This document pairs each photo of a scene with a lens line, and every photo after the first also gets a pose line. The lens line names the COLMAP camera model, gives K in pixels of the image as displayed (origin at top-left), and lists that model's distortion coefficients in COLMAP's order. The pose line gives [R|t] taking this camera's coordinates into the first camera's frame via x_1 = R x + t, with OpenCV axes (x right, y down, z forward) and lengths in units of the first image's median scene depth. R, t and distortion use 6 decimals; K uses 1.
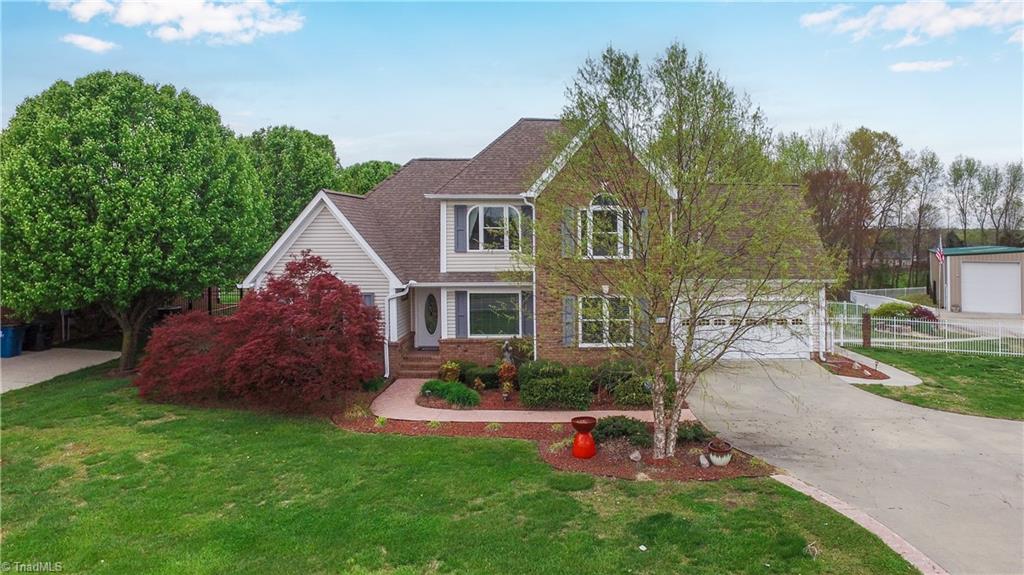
lens RADIAL K [[589.8, 0, 553.2], [0, 589.8, 272.7], [0, 0, 1]] dist [-0.073279, 0.008659]
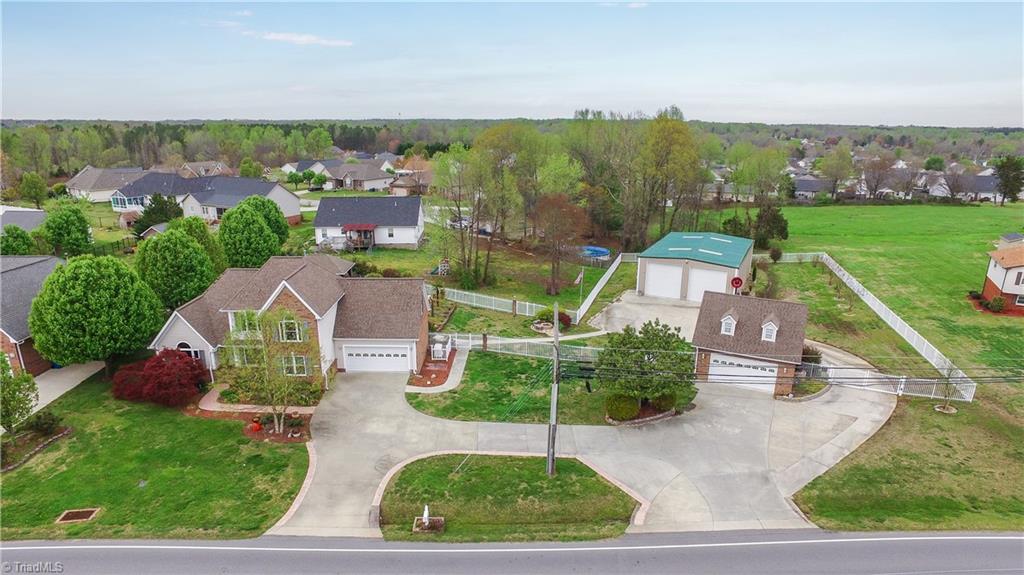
lens RADIAL K [[589.8, 0, 509.7], [0, 589.8, 291.0], [0, 0, 1]] dist [-0.073279, 0.008659]
pose [[0.998739, 0.013836, -0.048263, 1.207768], [-0.000390, 0.963387, 0.268116, -0.953175], [0.050206, -0.267759, 0.962177, -1.304910]]
